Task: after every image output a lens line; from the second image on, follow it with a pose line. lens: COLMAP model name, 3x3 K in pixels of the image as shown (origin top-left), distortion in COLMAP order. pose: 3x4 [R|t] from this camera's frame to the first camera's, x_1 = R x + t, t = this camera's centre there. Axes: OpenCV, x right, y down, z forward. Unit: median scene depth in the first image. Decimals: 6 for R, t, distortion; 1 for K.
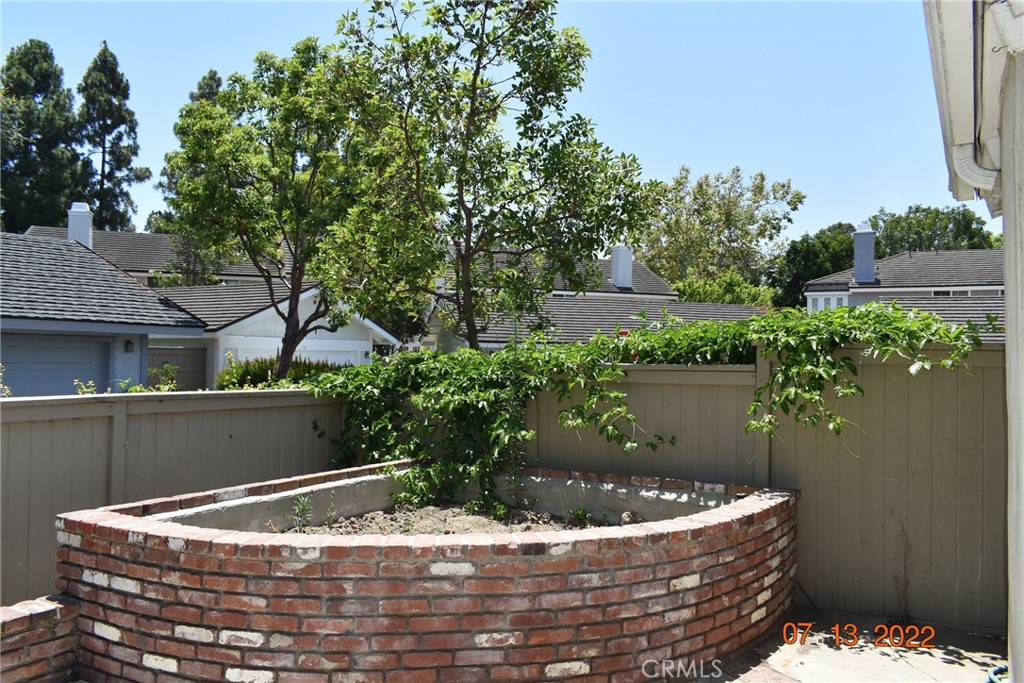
lens RADIAL K [[790.1, 0, 518.3], [0, 790.1, 345.3], [0, 0, 1]] dist [-0.011157, 0.006303]
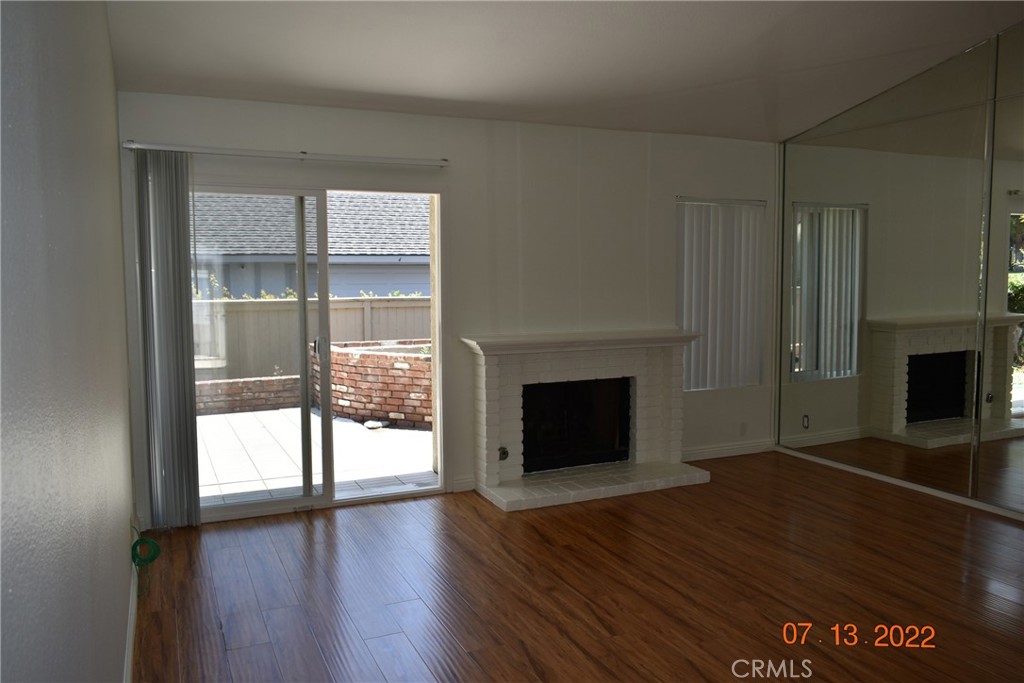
lens RADIAL K [[790.1, 0, 508.4], [0, 790.1, 342.1], [0, 0, 1]] dist [-0.011157, 0.006303]
pose [[0.817305, 0.030420, -0.575402, 0.832005], [0.025170, 0.995767, 0.088395, 0.003218], [0.575656, -0.086729, 0.813080, -0.408954]]
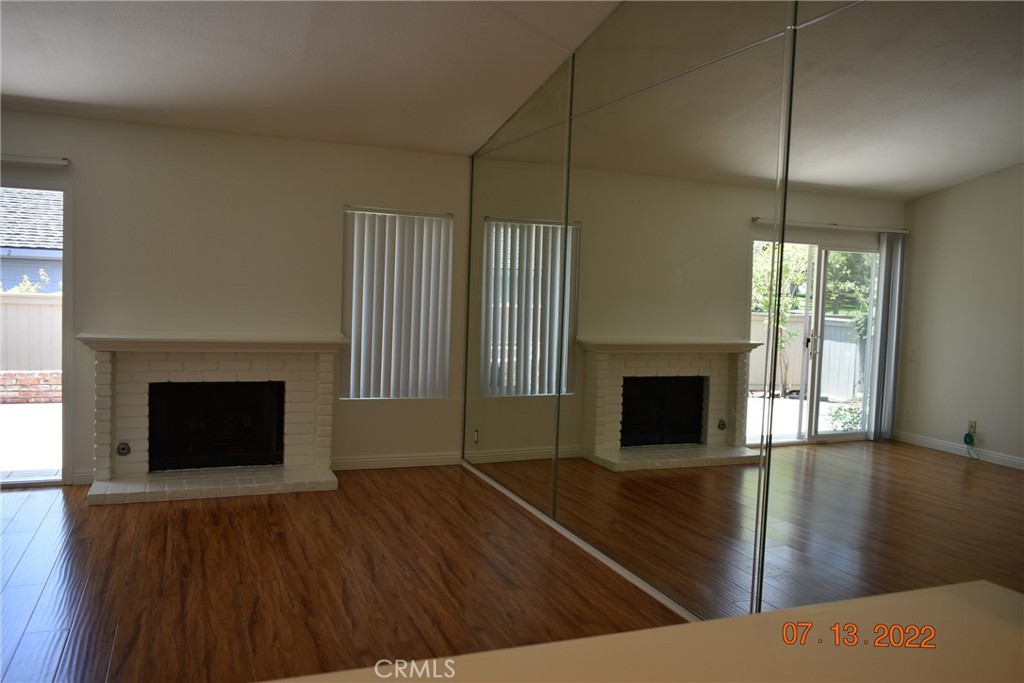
lens RADIAL K [[790.1, 0, 511.8], [0, 790.1, 336.1], [0, 0, 1]] dist [-0.011157, 0.006303]
pose [[0.798336, 0.054229, -0.599765, 1.186487], [-0.021786, 0.997886, 0.061227, 0.012687], [0.601818, -0.035813, 0.797830, -0.159446]]
